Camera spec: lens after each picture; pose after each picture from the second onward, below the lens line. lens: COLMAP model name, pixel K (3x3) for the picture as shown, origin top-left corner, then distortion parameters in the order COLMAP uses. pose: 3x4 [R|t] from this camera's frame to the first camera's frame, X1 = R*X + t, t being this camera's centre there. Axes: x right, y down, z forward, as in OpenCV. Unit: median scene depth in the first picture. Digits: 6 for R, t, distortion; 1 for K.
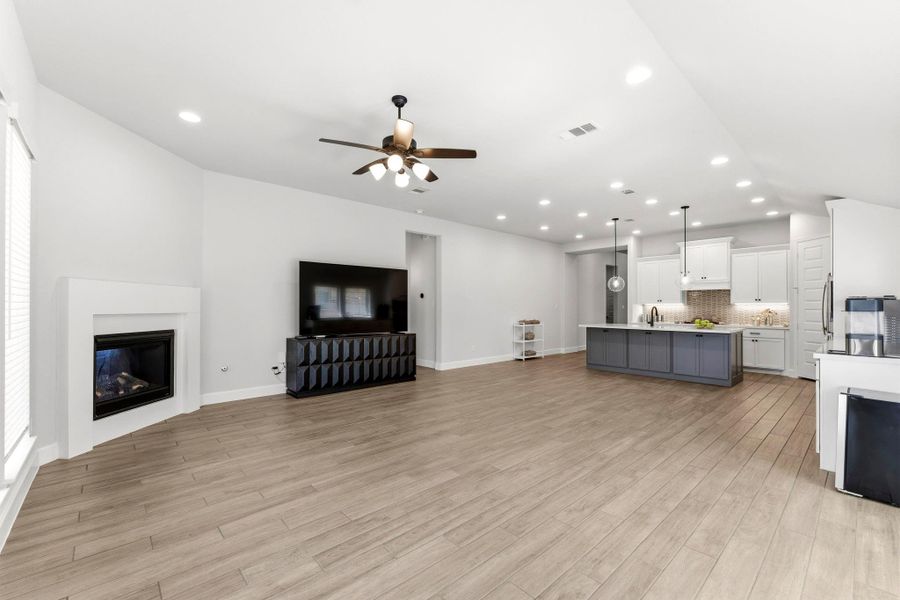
lens RADIAL K [[380.2, 0, 450.0], [0, 380.2, 304.6], [0, 0, 1]] dist [0.000015, 0.000066]
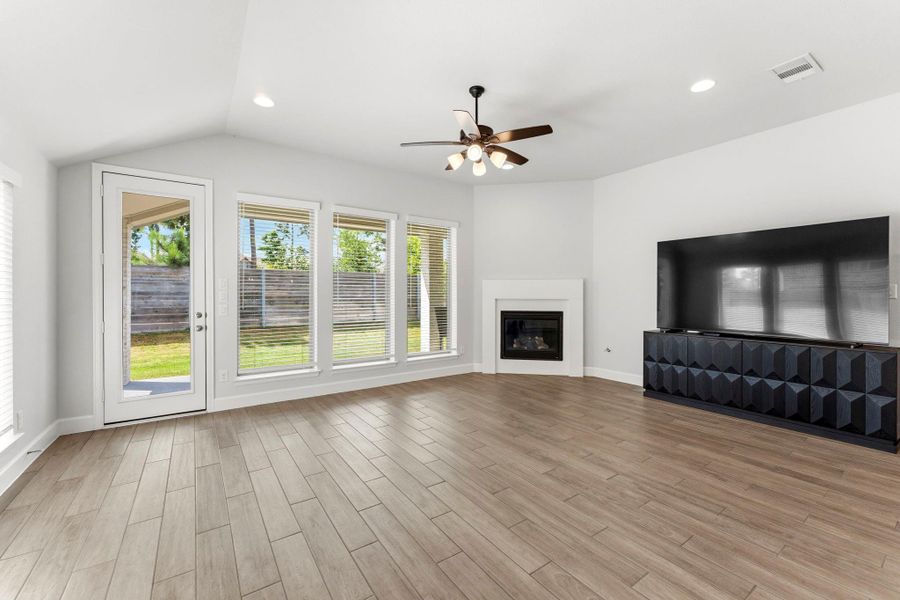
lens RADIAL K [[370.9, 0, 450.0], [0, 370.9, 300.0], [0, 0, 1]] dist [-0.000904, 0.000030]
pose [[-0.131868, 0.013627, -0.991174, 0.591350], [0.005225, 0.999901, 0.013052, 0.005694], [0.991254, -0.003458, -0.131926, 0.731346]]
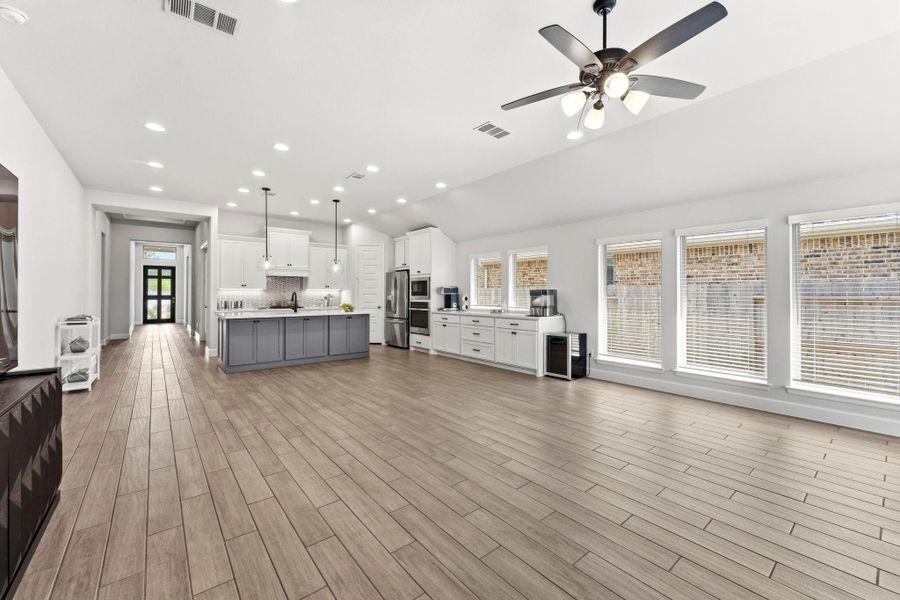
lens RADIAL K [[364.1, 0, 453.9], [0, 364.1, 290.0], [0, 0, 1]] dist [0.000774, 0.000036]
pose [[0.050448, 0.007503, 0.998698, -0.571619], [-0.007500, 0.999946, -0.007133, 0.006736], [-0.998699, -0.007130, 0.050502, 0.862088]]
